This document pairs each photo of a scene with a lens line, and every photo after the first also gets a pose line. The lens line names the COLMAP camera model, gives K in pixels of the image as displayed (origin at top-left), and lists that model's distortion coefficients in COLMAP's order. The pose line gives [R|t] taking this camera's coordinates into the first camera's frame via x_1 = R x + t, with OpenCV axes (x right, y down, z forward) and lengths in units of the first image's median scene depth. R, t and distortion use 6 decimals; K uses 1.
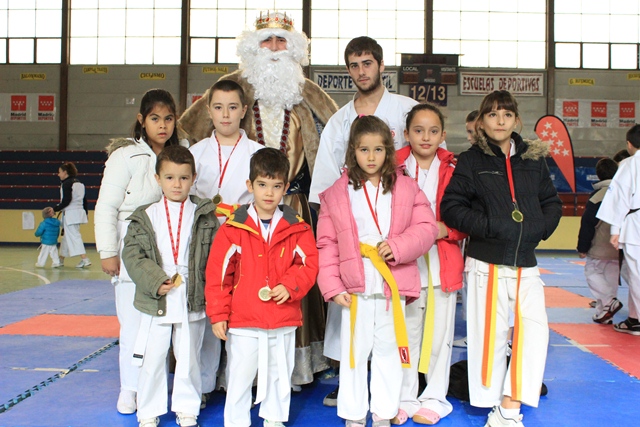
lens RADIAL K [[778.9, 0, 320.0], [0, 778.9, 213.5], [0, 0, 1]] dist [-0.158396, 0.263607]
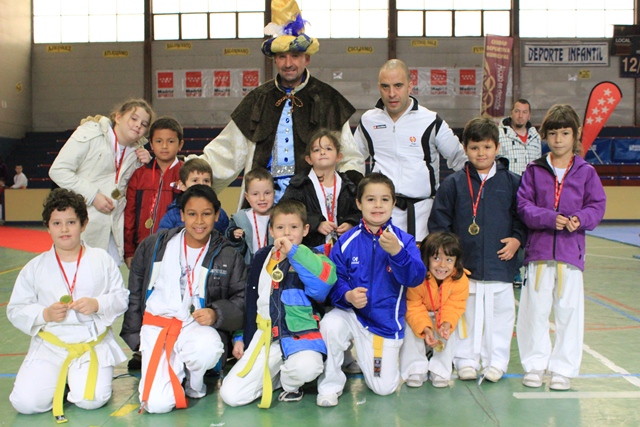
lens RADIAL K [[778.9, 0, 320.0], [0, 778.9, 213.5], [0, 0, 1]] dist [-0.158396, 0.263607]
pose [[0.999602, -0.014213, -0.024368, -0.249659], [0.015017, 0.999337, 0.033156, -0.002849], [0.023880, -0.033509, 0.999153, 0.004022]]
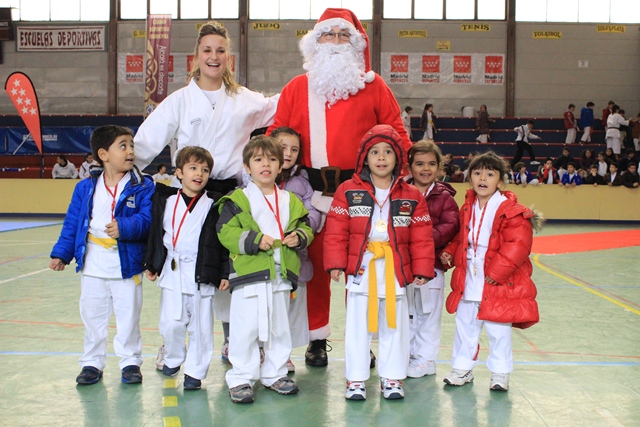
lens RADIAL K [[809.1, 0, 320.0], [0, 809.1, 213.5], [0, 0, 1]] dist [-0.083946, 0.127311]
pose [[0.999701, -0.004709, -0.023986, 0.573911], [0.005752, 0.999032, 0.043615, 0.004163], [0.023757, -0.043740, 0.998760, 0.023149]]
